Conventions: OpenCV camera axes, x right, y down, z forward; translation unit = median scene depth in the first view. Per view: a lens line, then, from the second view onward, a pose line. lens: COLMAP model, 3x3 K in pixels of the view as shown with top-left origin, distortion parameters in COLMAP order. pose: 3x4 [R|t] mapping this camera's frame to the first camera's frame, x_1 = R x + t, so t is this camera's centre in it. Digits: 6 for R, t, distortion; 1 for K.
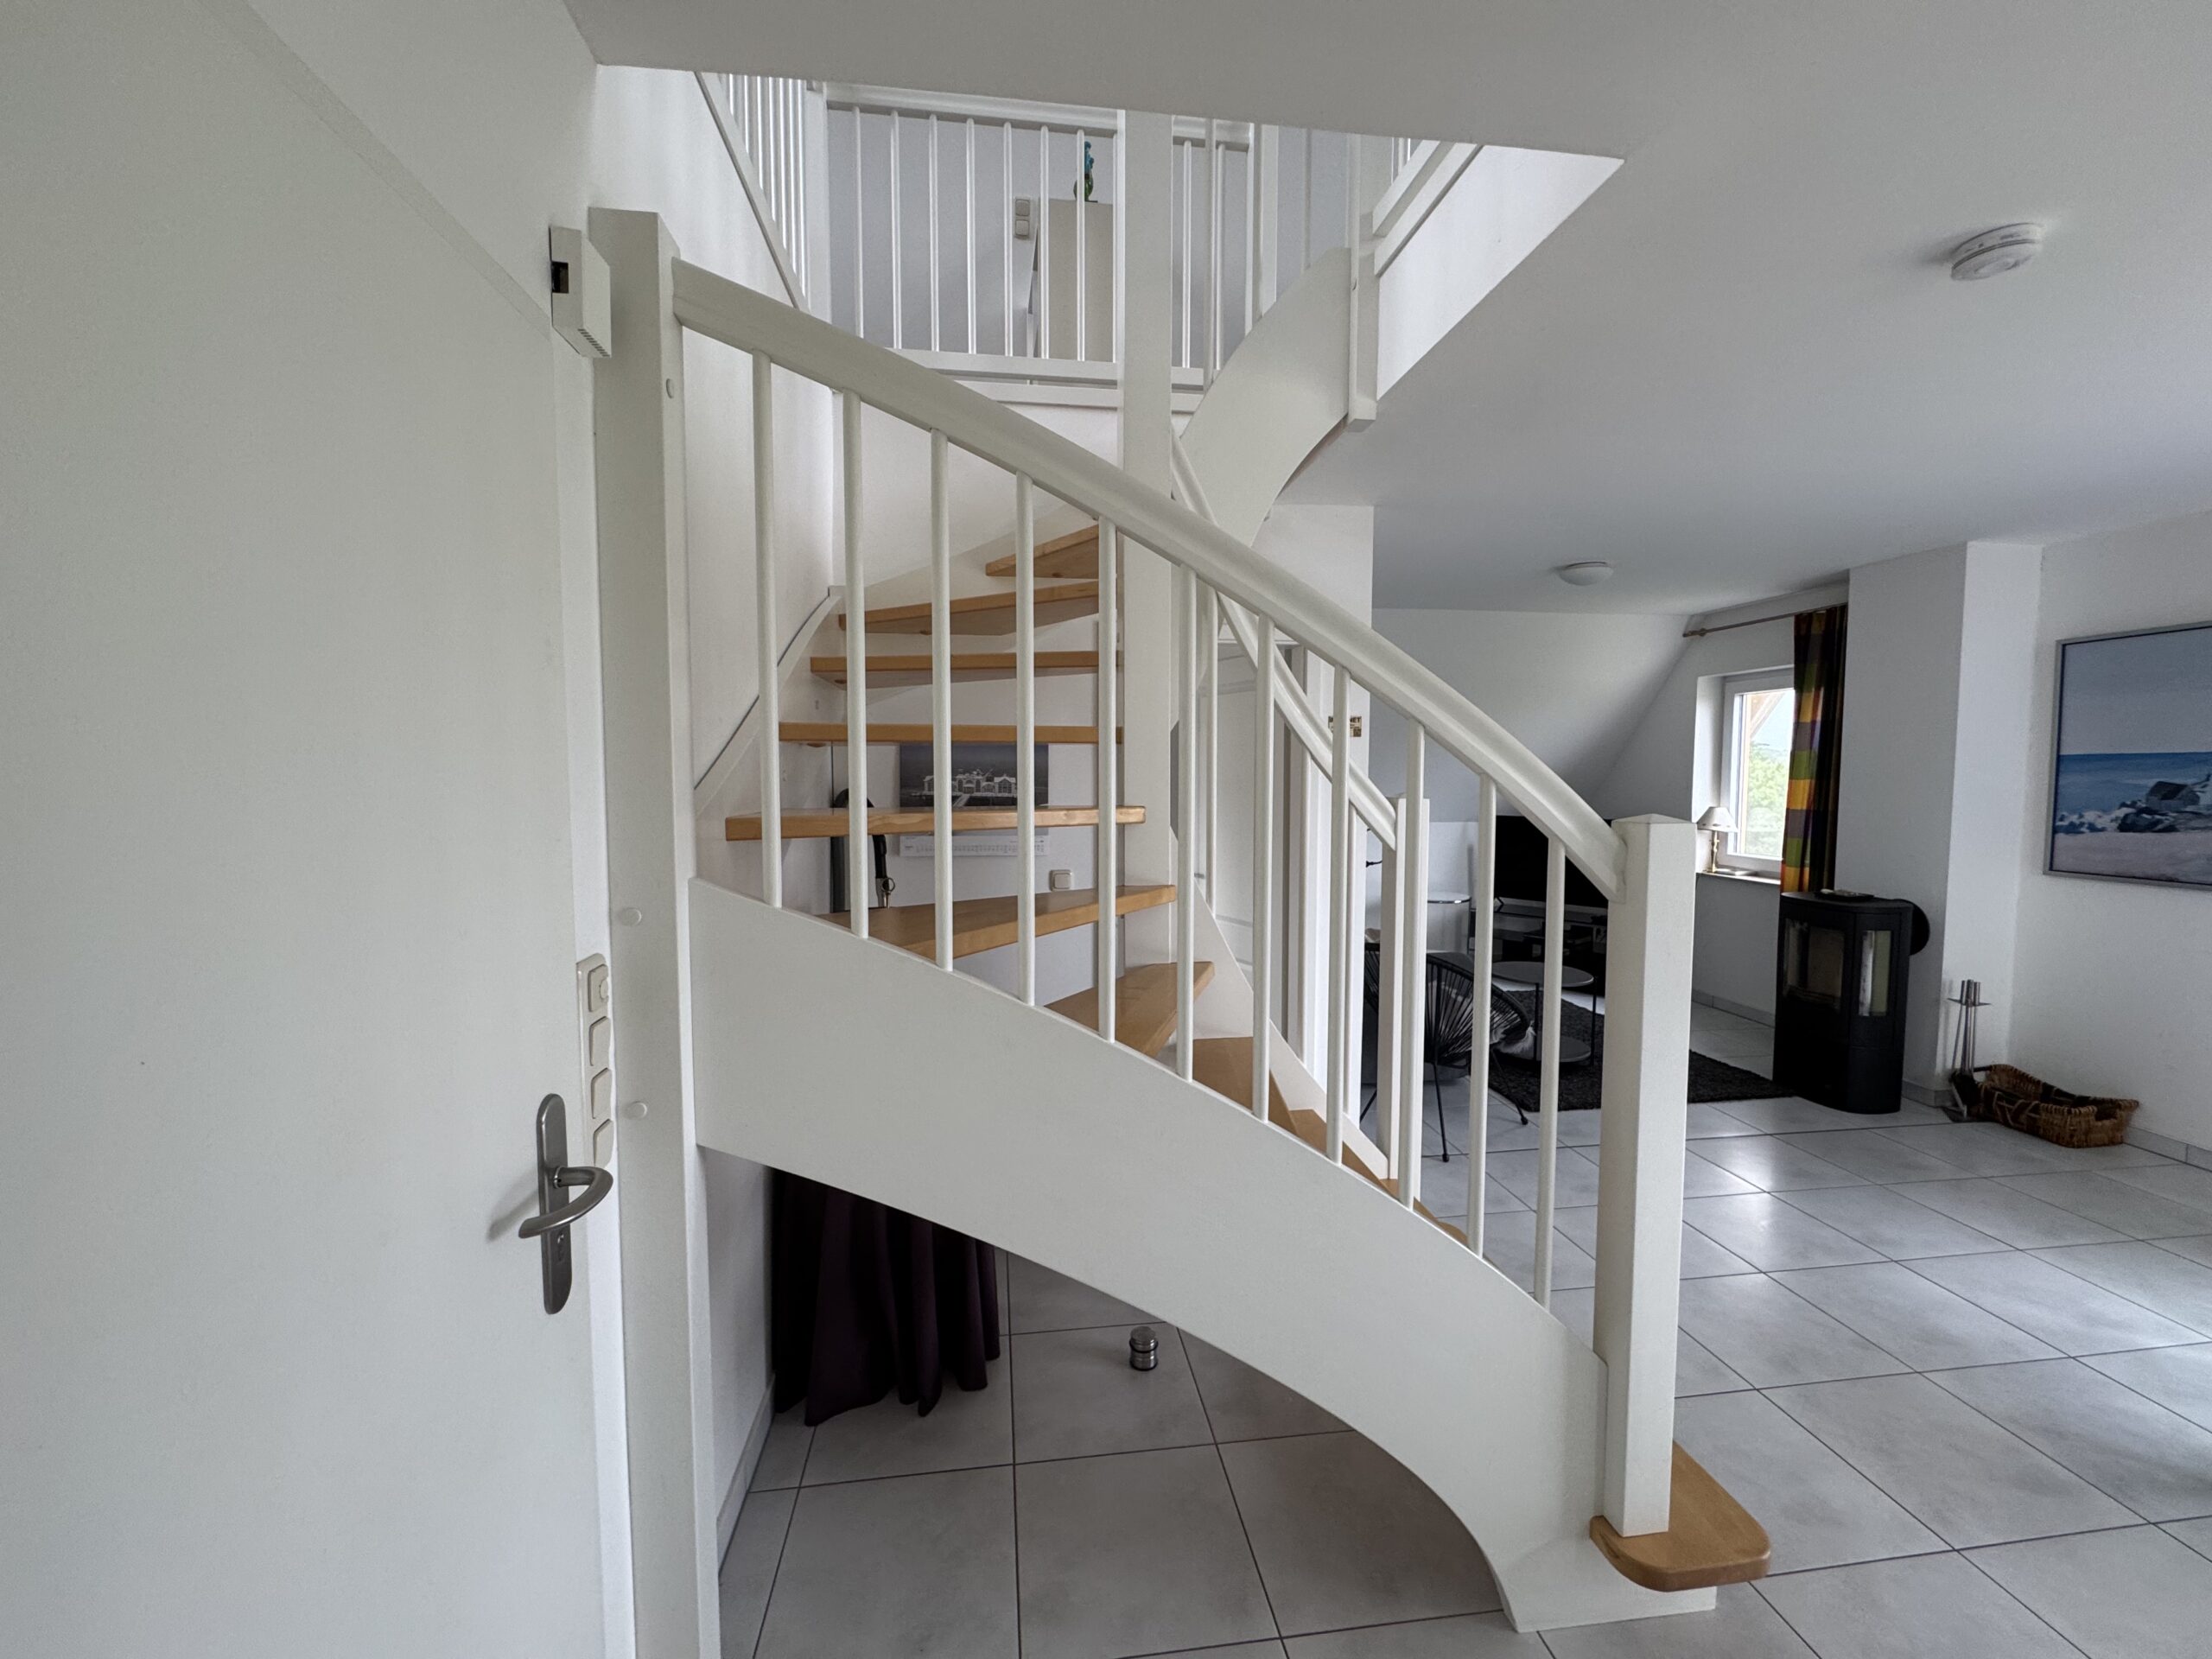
lens RADIAL K [[892.9, 0, 1113.1], [0, 892.9, 828.3], [0, 0, 1]] dist [0.005292, 0.000353]
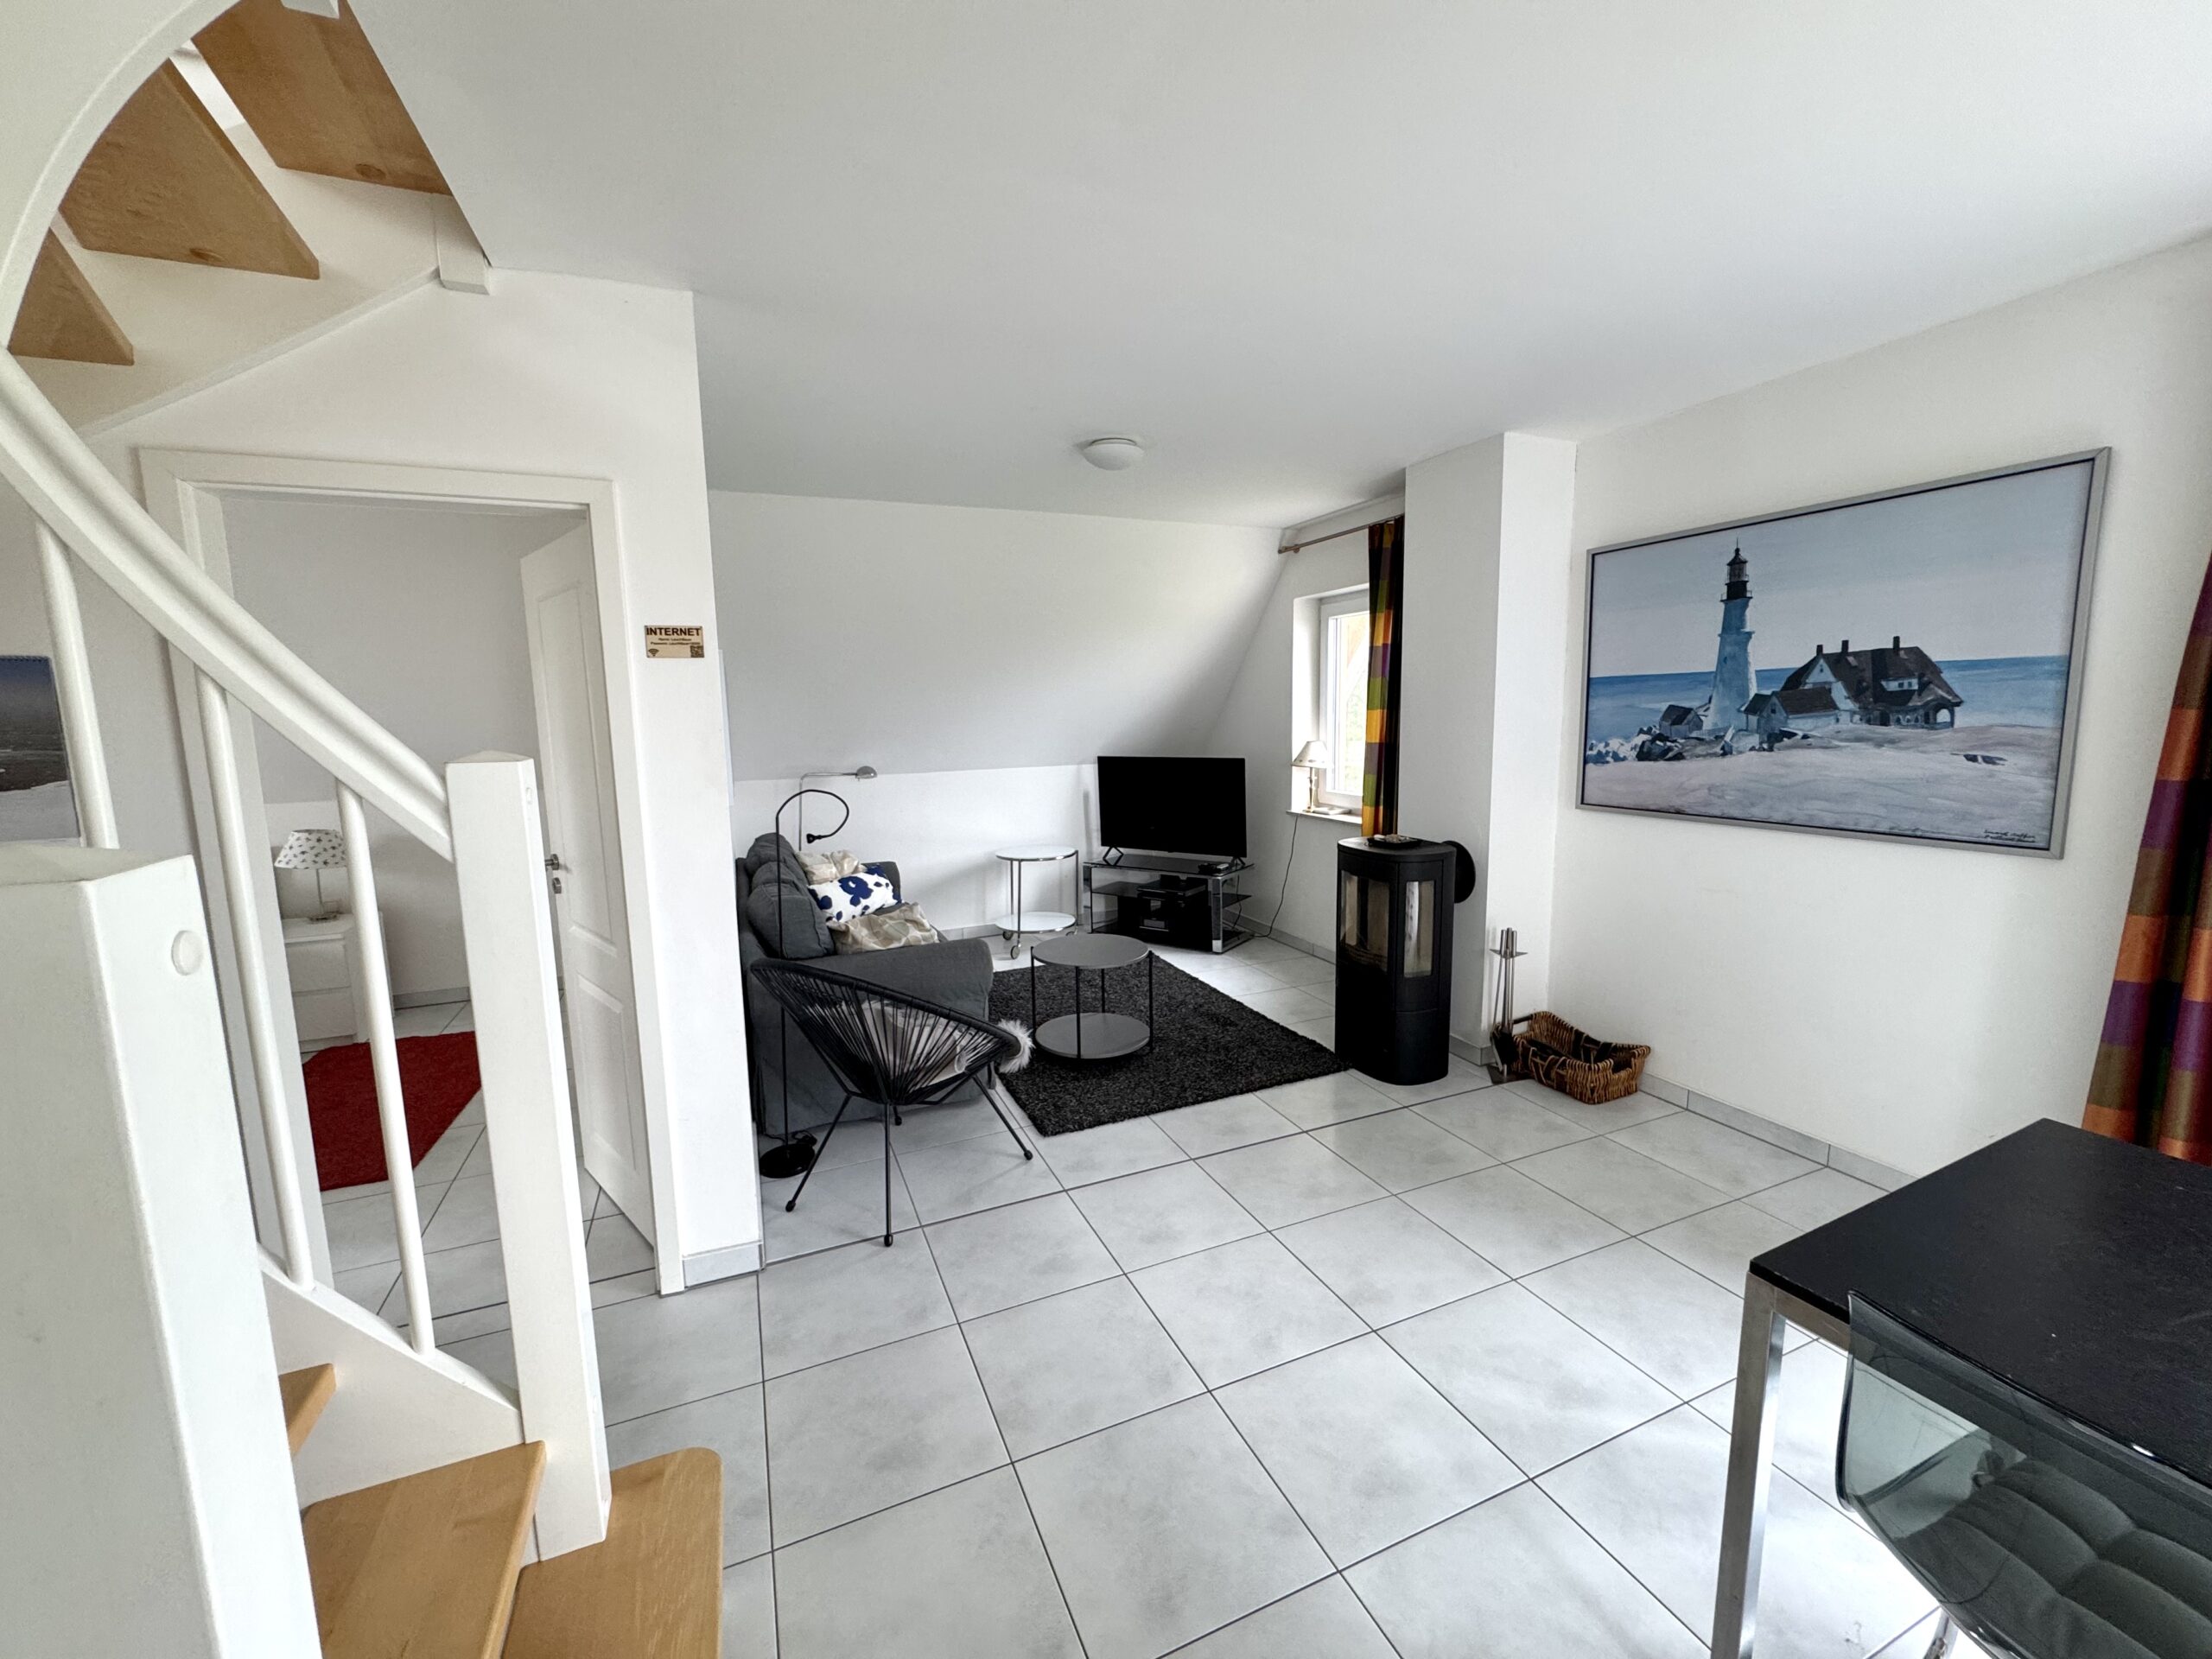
lens RADIAL K [[892.9, 0, 1101.6], [0, 892.9, 830.6], [0, 0, 1]] dist [0.005292, 0.000353]
pose [[0.964715, -0.054118, 0.257676, 0.329811], [0.036289, 0.996638, 0.073457, -0.011305], [-0.260785, -0.061514, 0.963435, 0.242076]]
